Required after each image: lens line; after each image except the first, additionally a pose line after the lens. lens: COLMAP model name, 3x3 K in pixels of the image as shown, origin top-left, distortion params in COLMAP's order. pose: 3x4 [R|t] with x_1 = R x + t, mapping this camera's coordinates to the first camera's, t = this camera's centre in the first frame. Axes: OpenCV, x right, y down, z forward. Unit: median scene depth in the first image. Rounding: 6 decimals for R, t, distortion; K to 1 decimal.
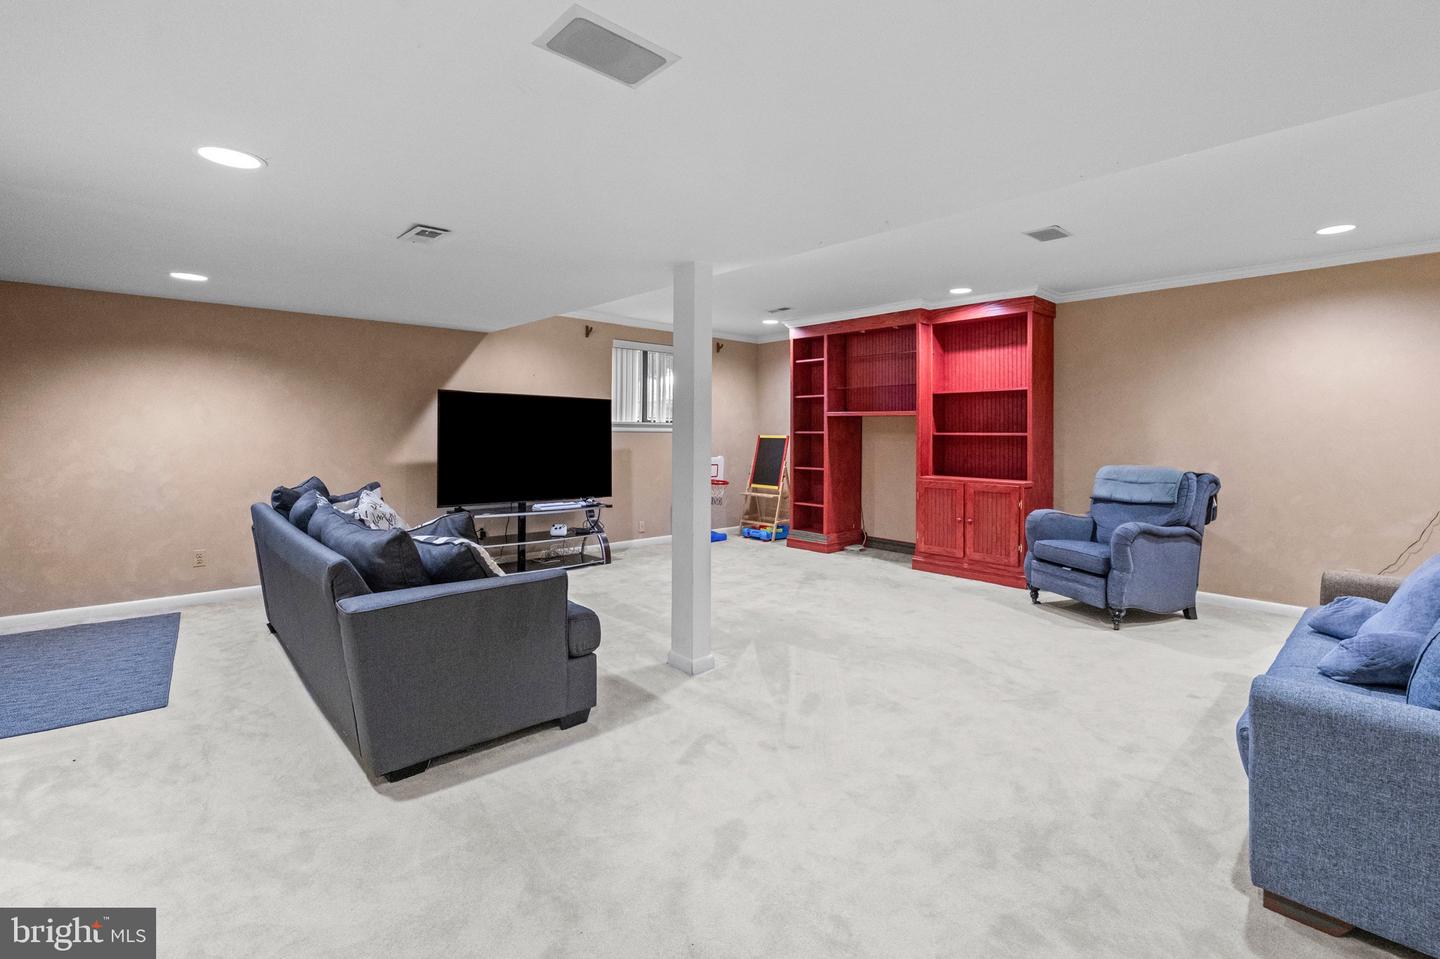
lens RADIAL K [[650.7, 0, 719.2], [0, 650.7, 433.0], [0, 0, 1]] dist [-0.000230, 0.000058]
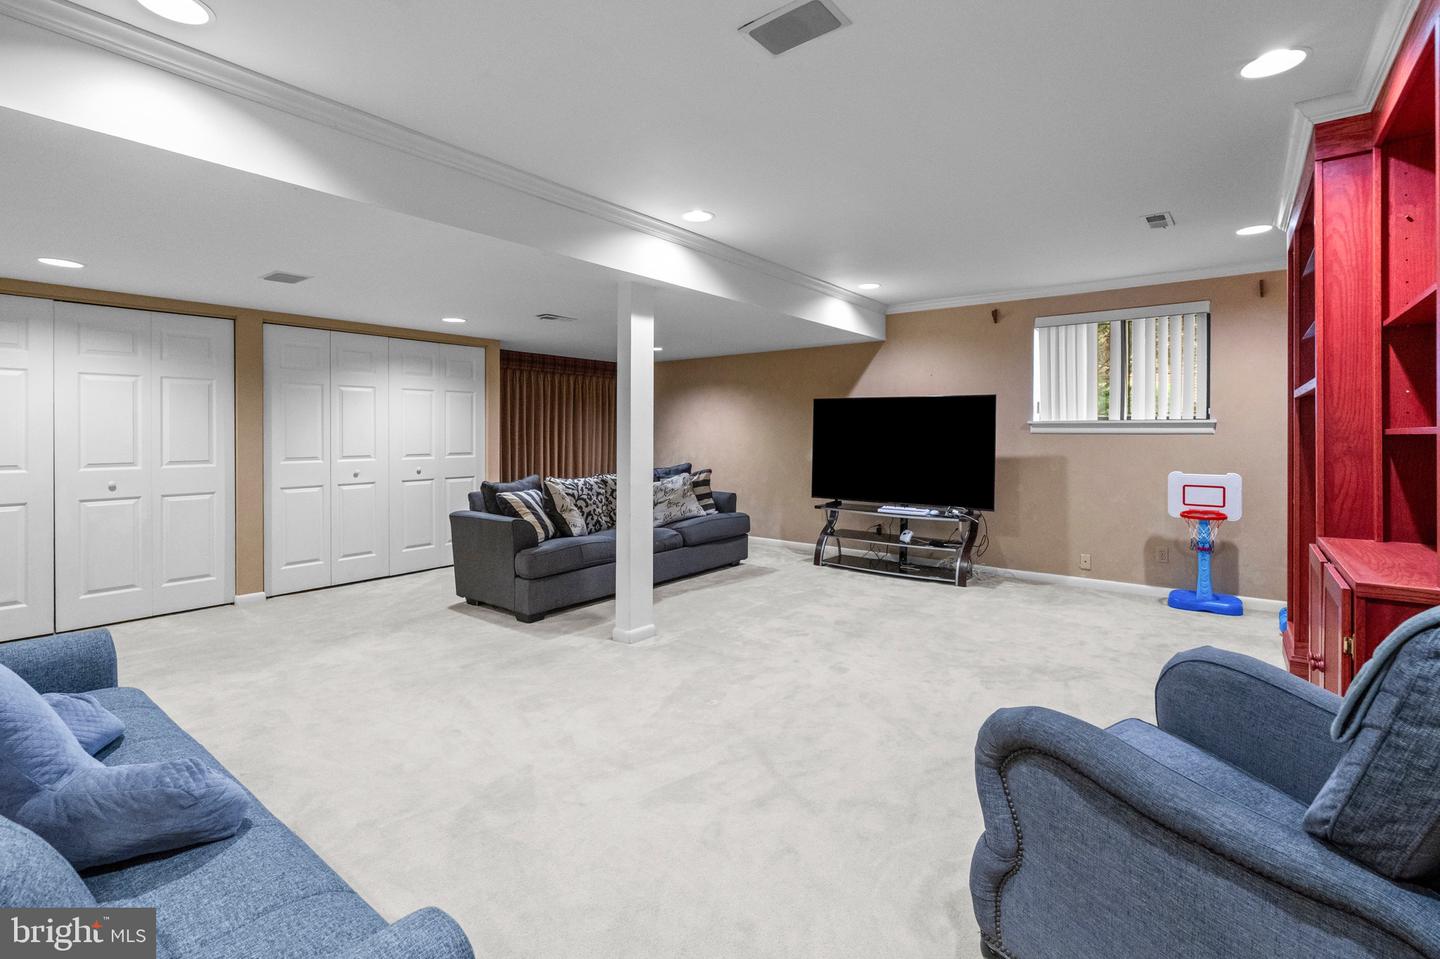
lens RADIAL K [[650.7, 0, 719.2], [0, 650.7, 433.0], [0, 0, 1]] dist [-0.000230, 0.000058]
pose [[0.168266, -0.008848, -0.985702, 0.585514], [0.000711, 0.999961, -0.008855, 0.004522], [0.985741, 0.000789, 0.168266, 0.504361]]
